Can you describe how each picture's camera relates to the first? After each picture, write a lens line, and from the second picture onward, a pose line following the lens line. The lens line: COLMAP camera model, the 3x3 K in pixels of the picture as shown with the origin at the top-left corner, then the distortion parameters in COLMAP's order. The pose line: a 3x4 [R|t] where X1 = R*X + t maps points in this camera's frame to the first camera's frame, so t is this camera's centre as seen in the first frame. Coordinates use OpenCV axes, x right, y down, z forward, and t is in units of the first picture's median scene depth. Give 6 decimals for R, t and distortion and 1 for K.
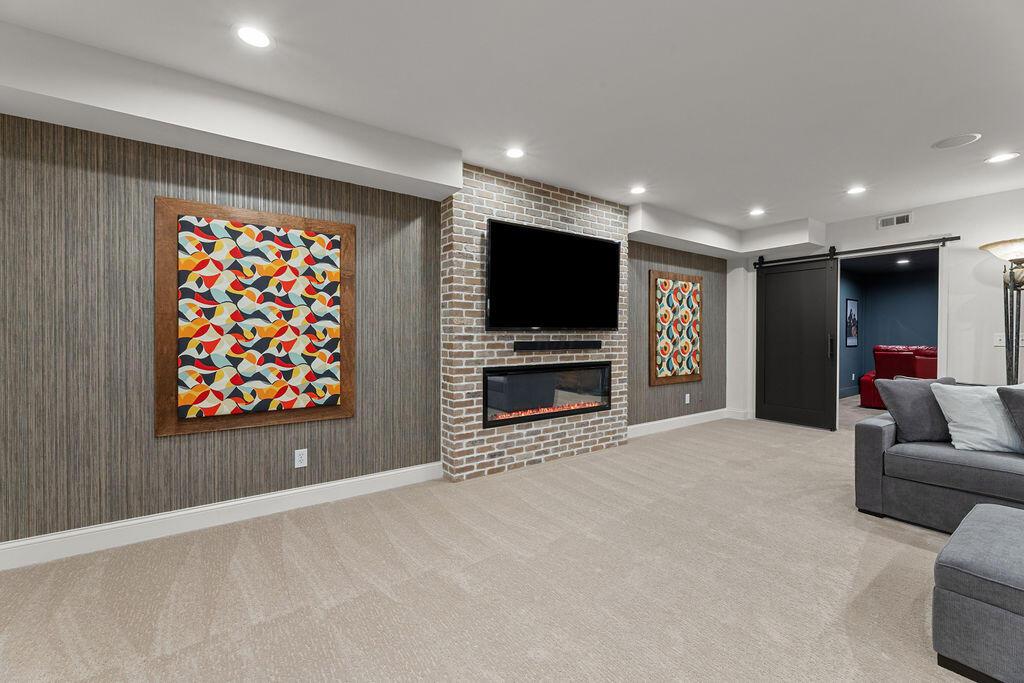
lens RADIAL K [[420.9, 0, 514.7], [0, 420.9, 338.4], [0, 0, 1]] dist [-0.001890, 0.000211]
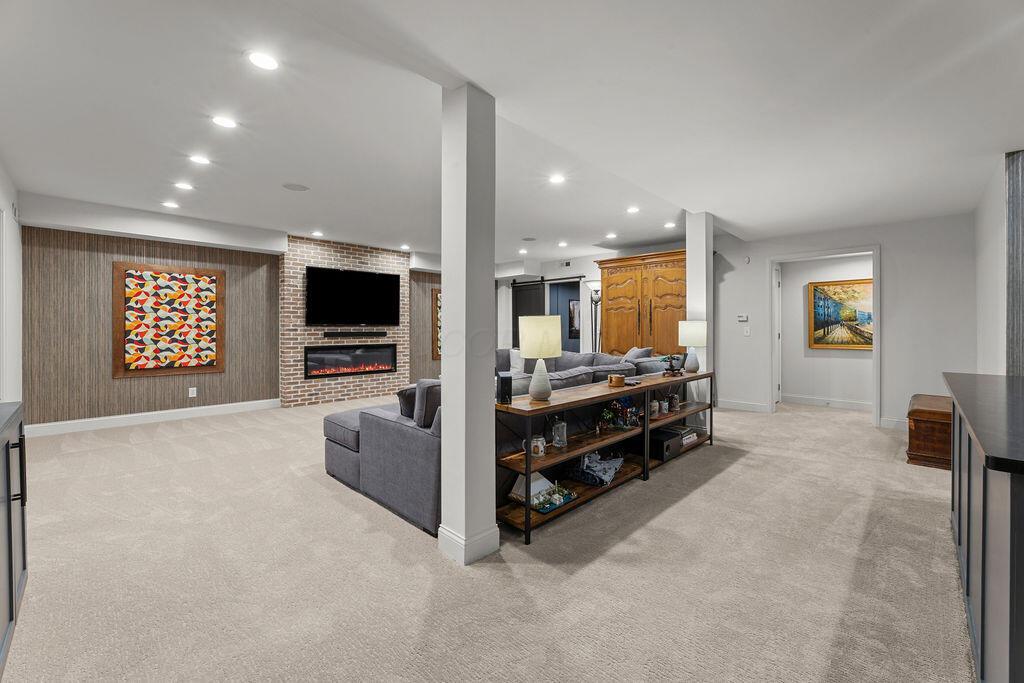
lens RADIAL K [[420.2, 0, 515.2], [0, 420.2, 328.9], [0, 0, 1]] dist [-0.000585, 0.000010]
pose [[0.984990, -0.001928, 0.172602, 0.604436], [0.003346, 0.999963, -0.007921, 0.013663], [-0.172581, 0.008379, 0.984960, -1.131191]]
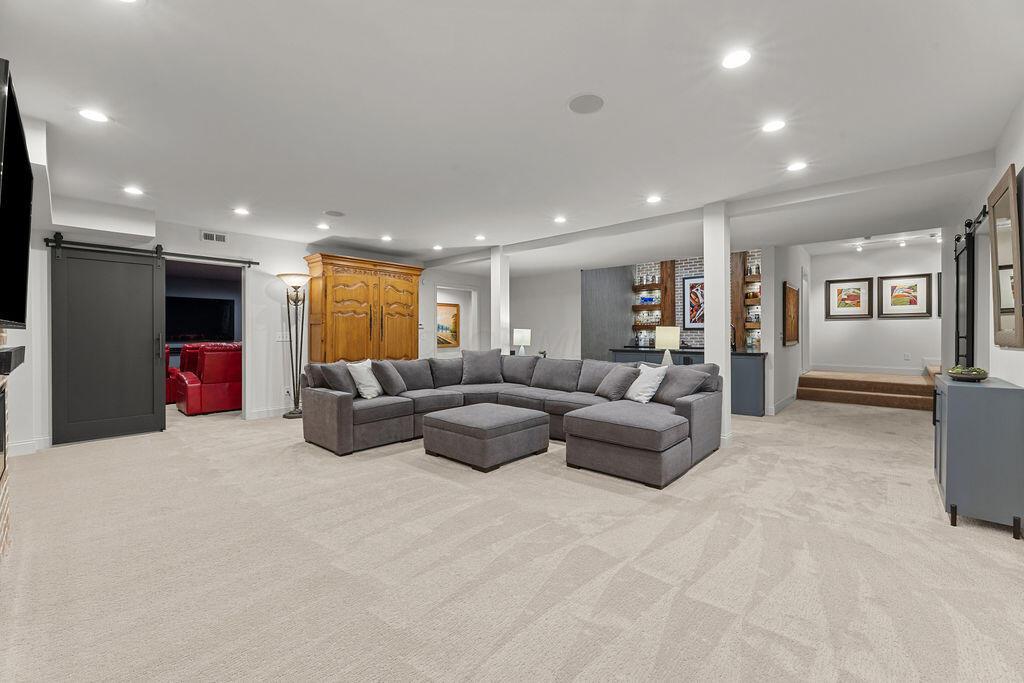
lens RADIAL K [[420.9, 0, 514.7], [0, 420.9, 338.4], [0, 0, 1]] dist [-0.001890, 0.000211]
pose [[-0.222920, -0.010877, 0.974776, -0.679333], [0.013244, 0.999812, 0.014185, -0.003757], [-0.974747, 0.016073, -0.222734, 0.701065]]
